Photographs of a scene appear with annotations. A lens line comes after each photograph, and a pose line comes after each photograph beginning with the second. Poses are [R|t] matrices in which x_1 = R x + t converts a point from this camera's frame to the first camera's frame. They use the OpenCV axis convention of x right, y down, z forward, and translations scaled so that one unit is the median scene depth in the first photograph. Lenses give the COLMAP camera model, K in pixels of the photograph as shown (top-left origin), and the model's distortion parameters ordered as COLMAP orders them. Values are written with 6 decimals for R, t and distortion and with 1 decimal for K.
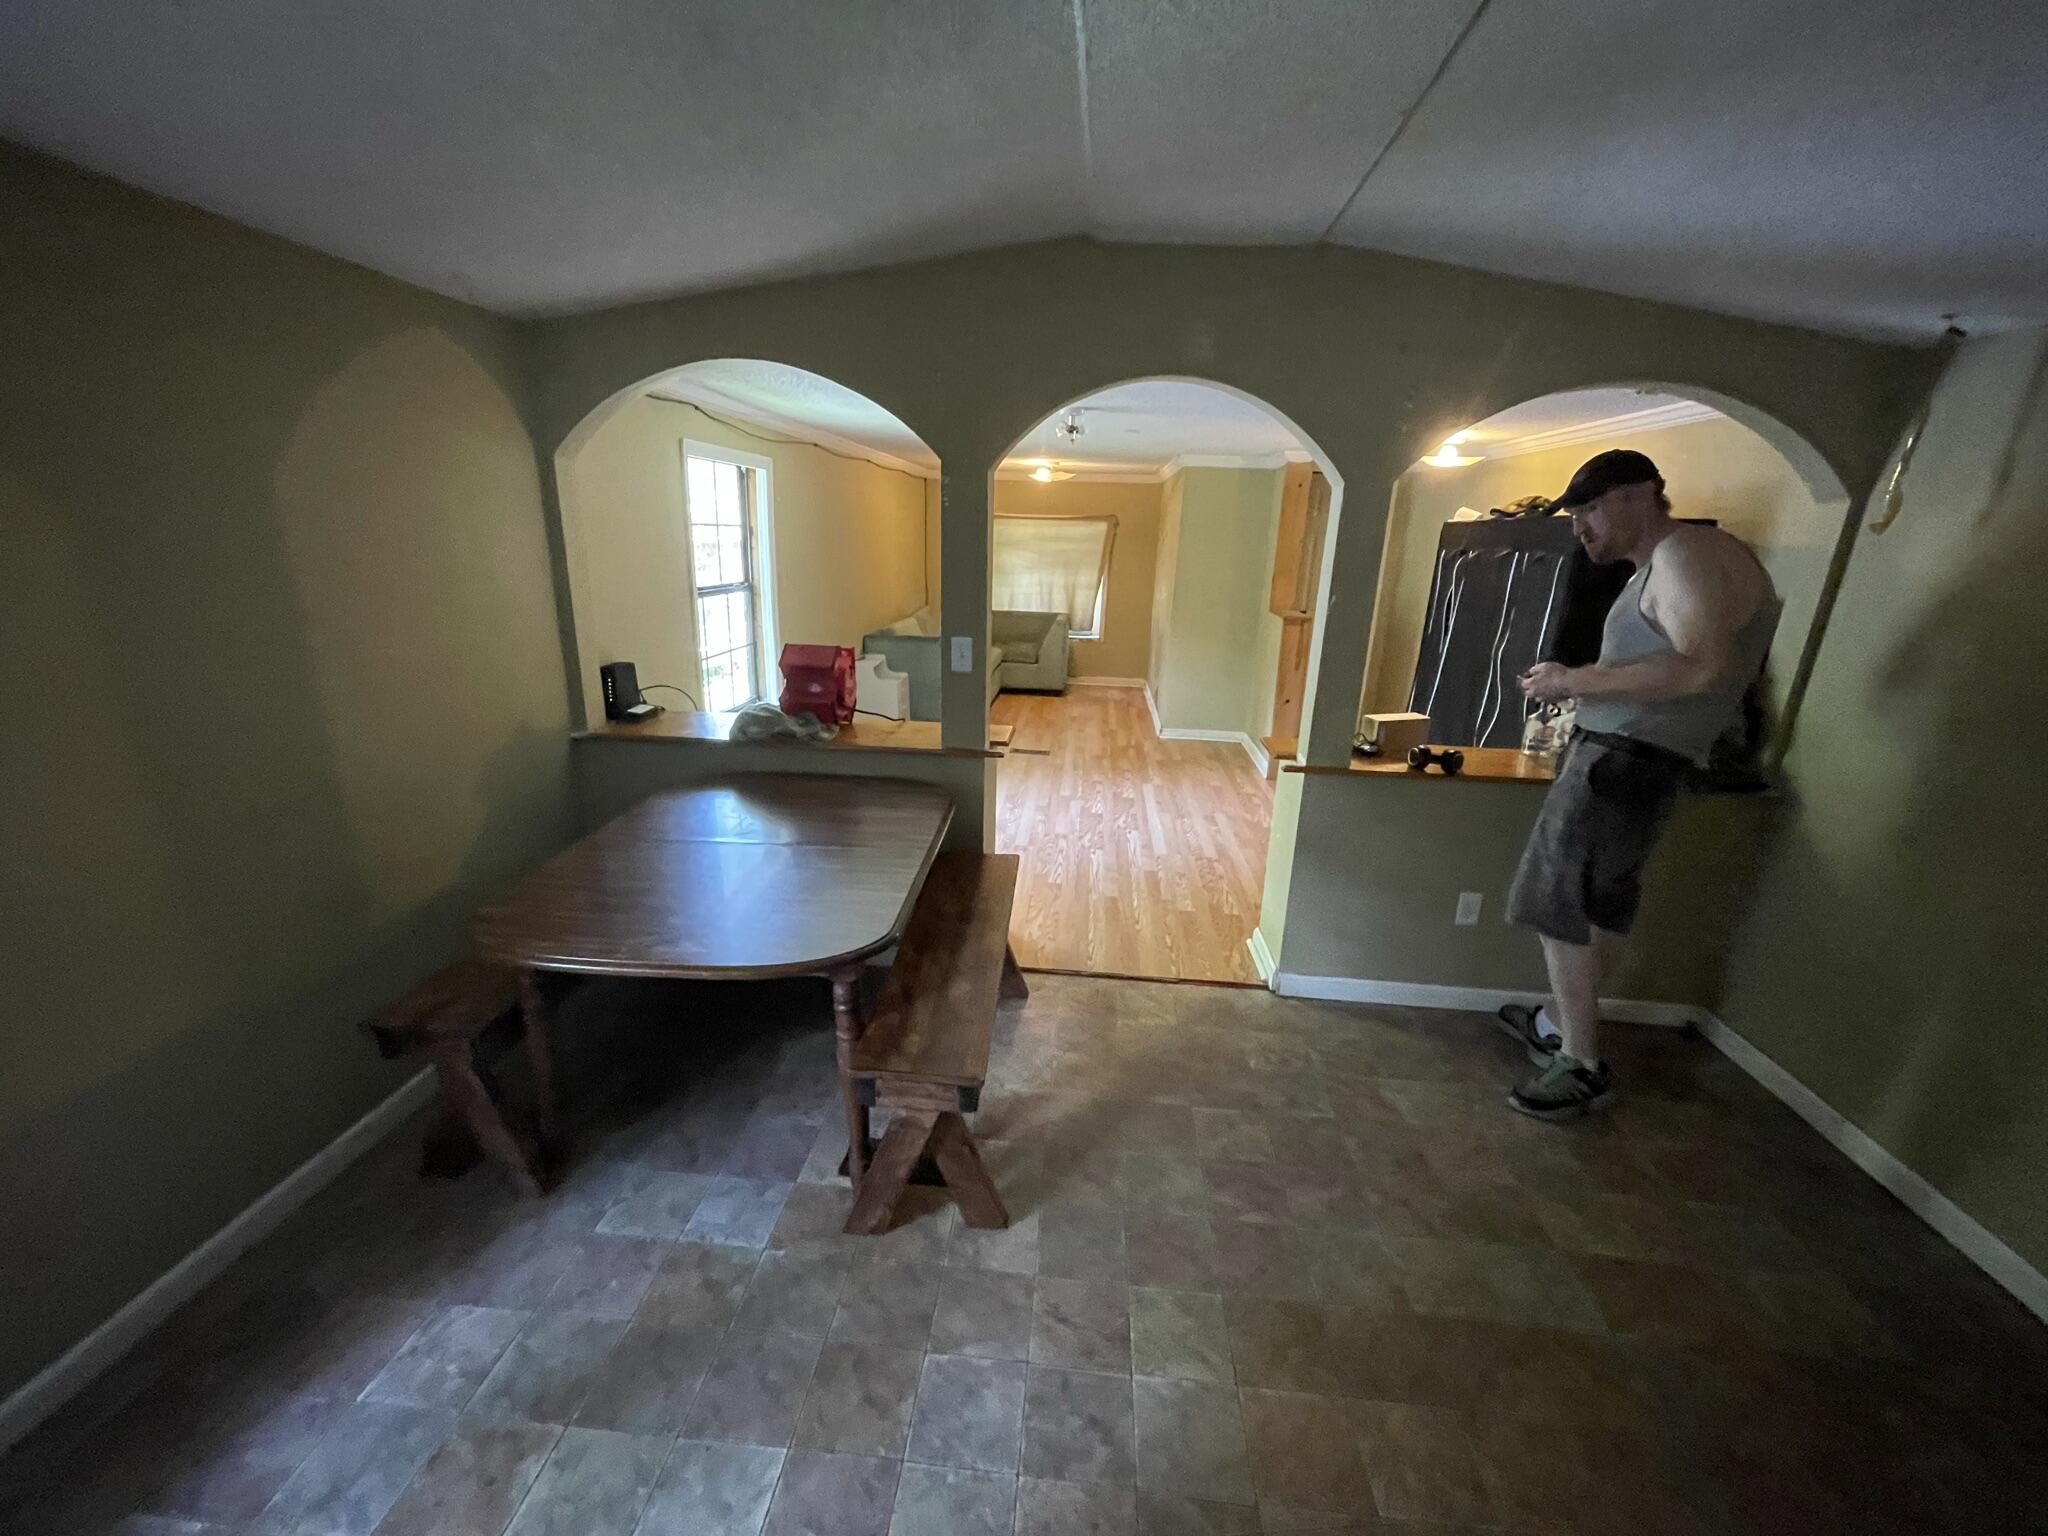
lens RADIAL K [[827.7, 0, 1024.0], [0, 827.7, 774.3], [0, 0, 1]] dist [-0.003983, -0.001288]
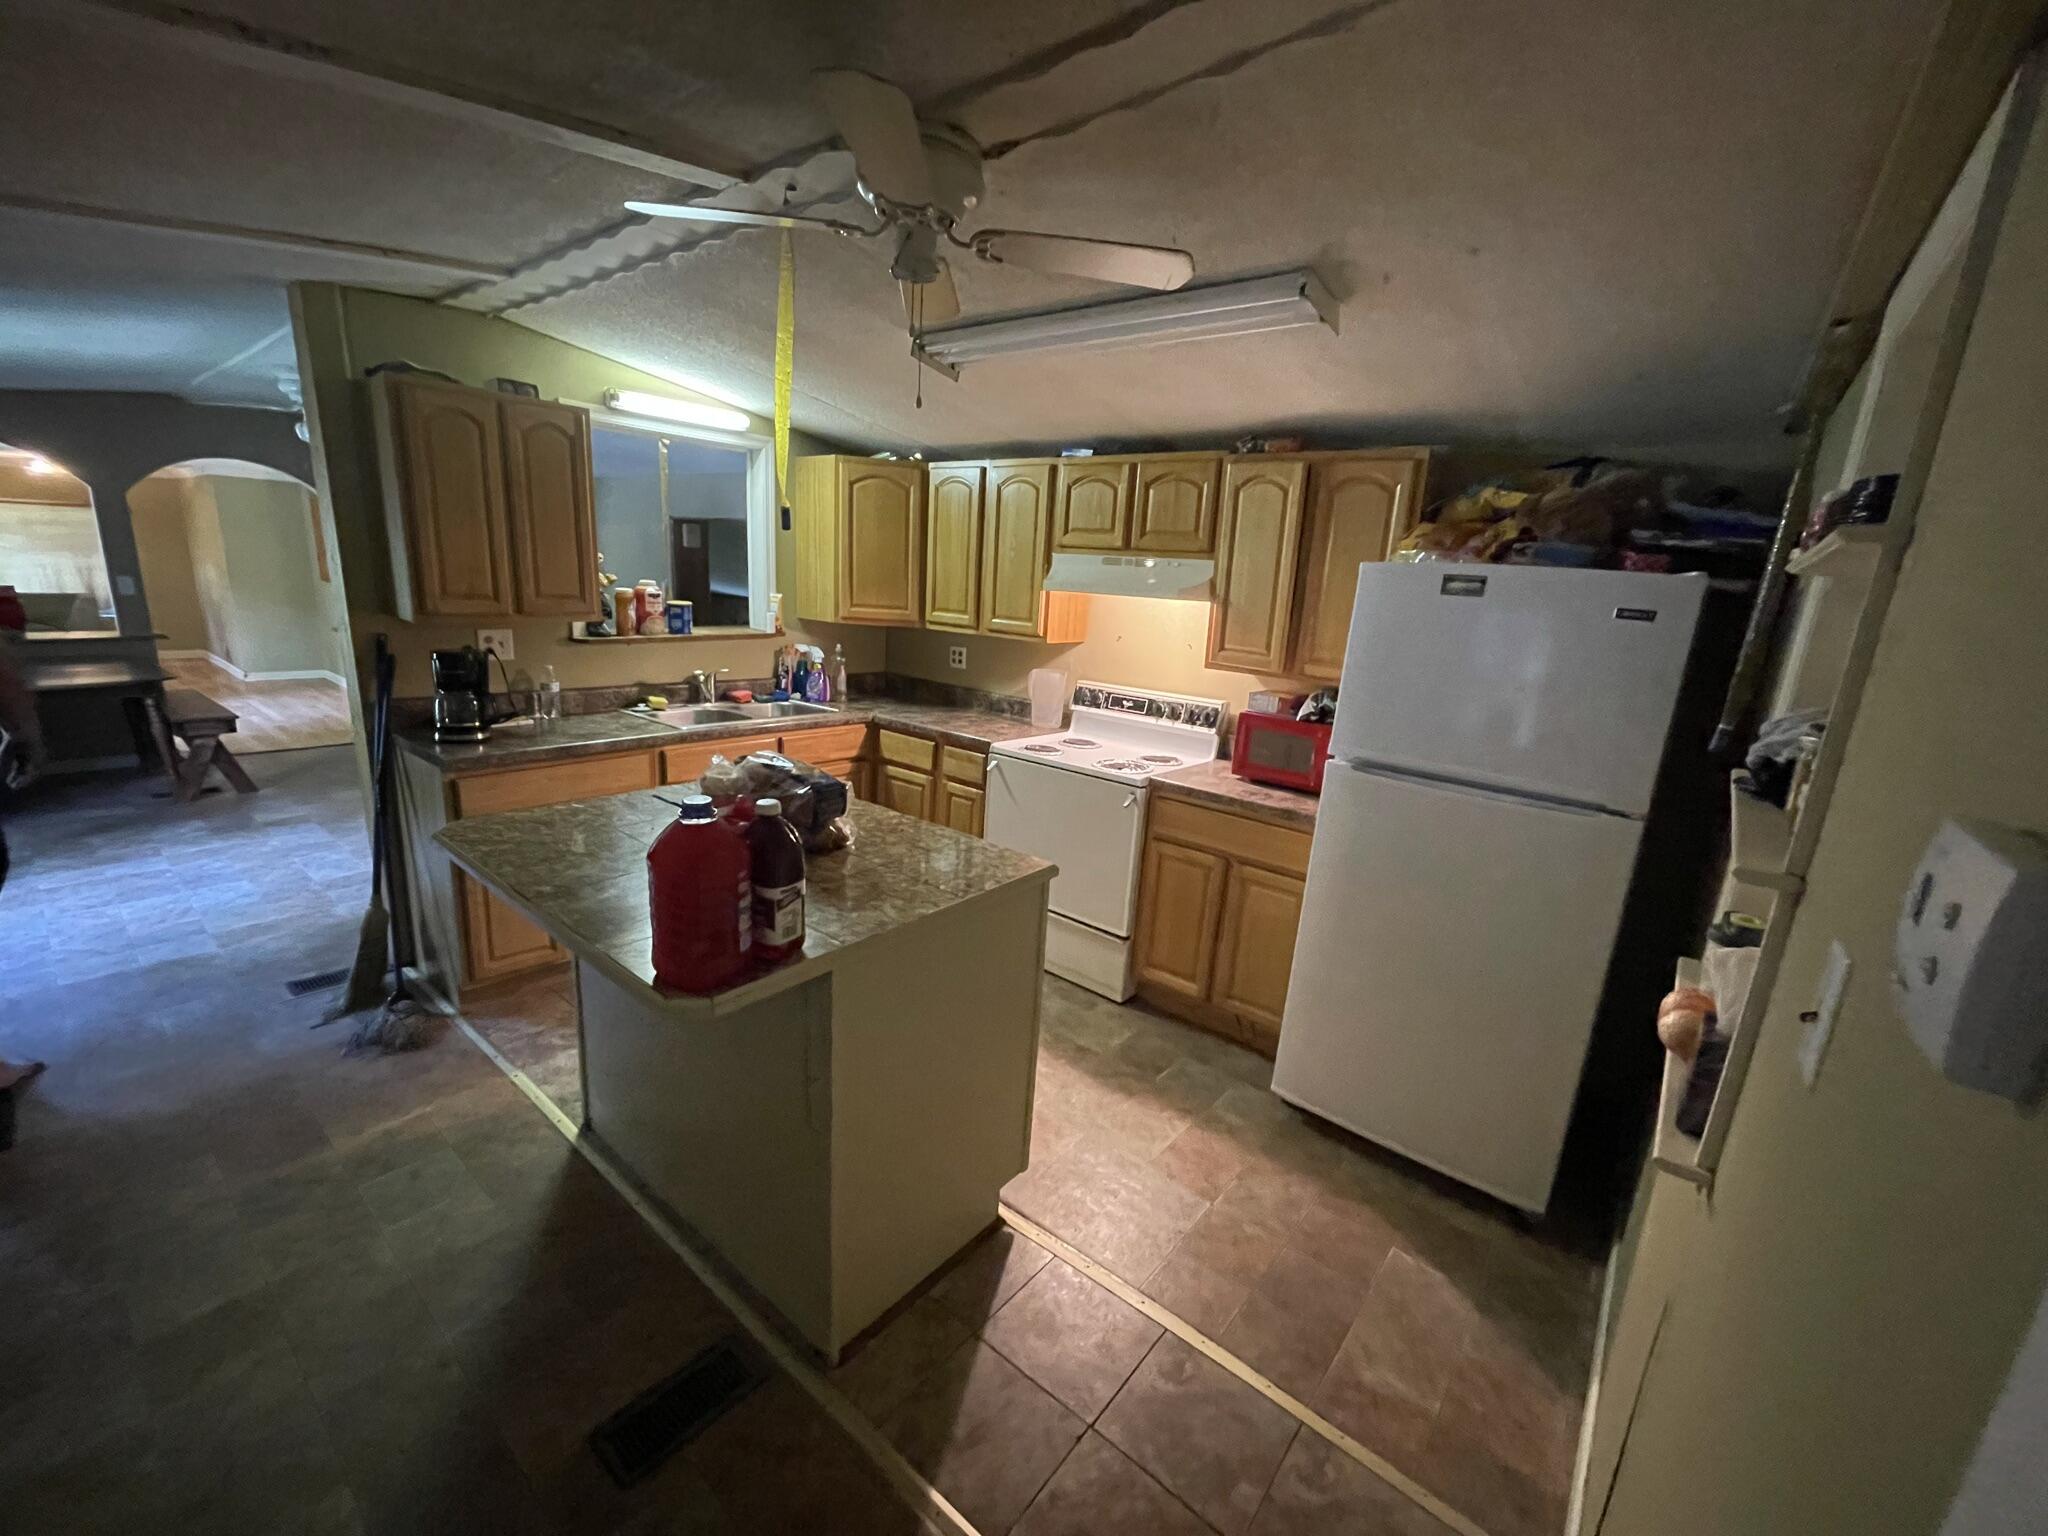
lens RADIAL K [[827.7, 0, 1026.1], [0, 827.7, 772.6], [0, 0, 1]] dist [-0.003983, -0.001288]
pose [[0.554238, -0.197373, 0.808619, -0.249639], [0.203645, 0.974109, 0.098185, 0.236581], [-0.807062, 0.110253, 0.580082, -0.770724]]
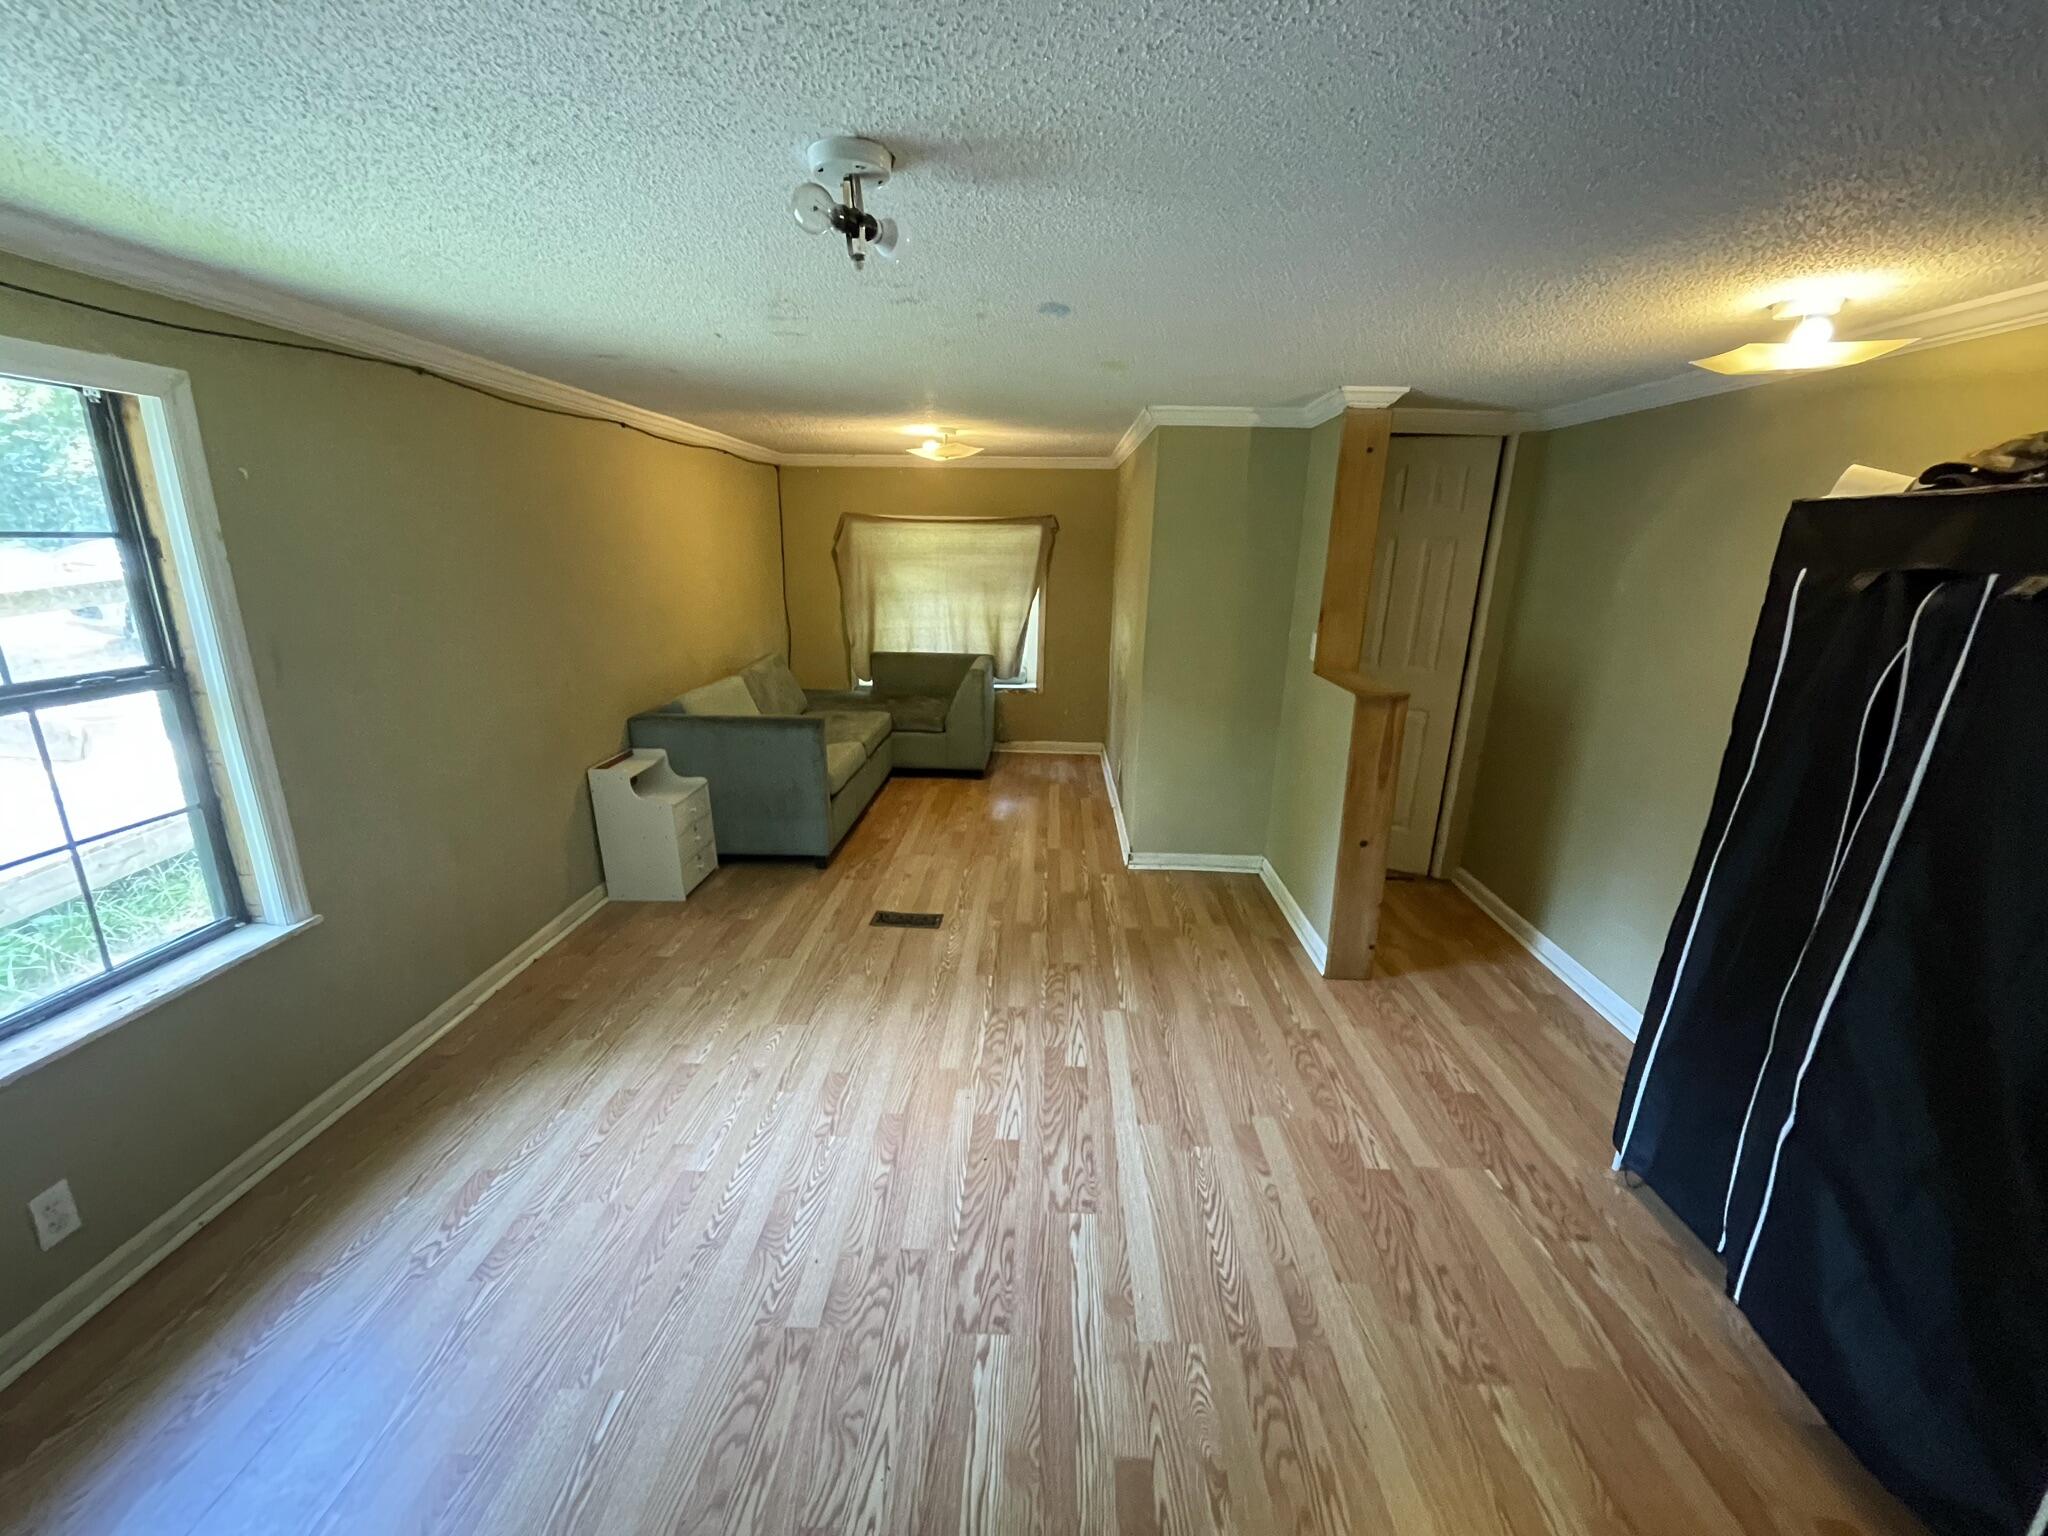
lens RADIAL K [[827.7, 0, 1024.5], [0, 827.7, 764.3], [0, 0, 1]] dist [-0.003983, -0.001288]
pose [[0.998512, -0.027327, 0.047190, 0.065171], [0.028361, 0.999369, -0.021363, -0.122014], [-0.046576, 0.022669, 0.998657, 0.423921]]
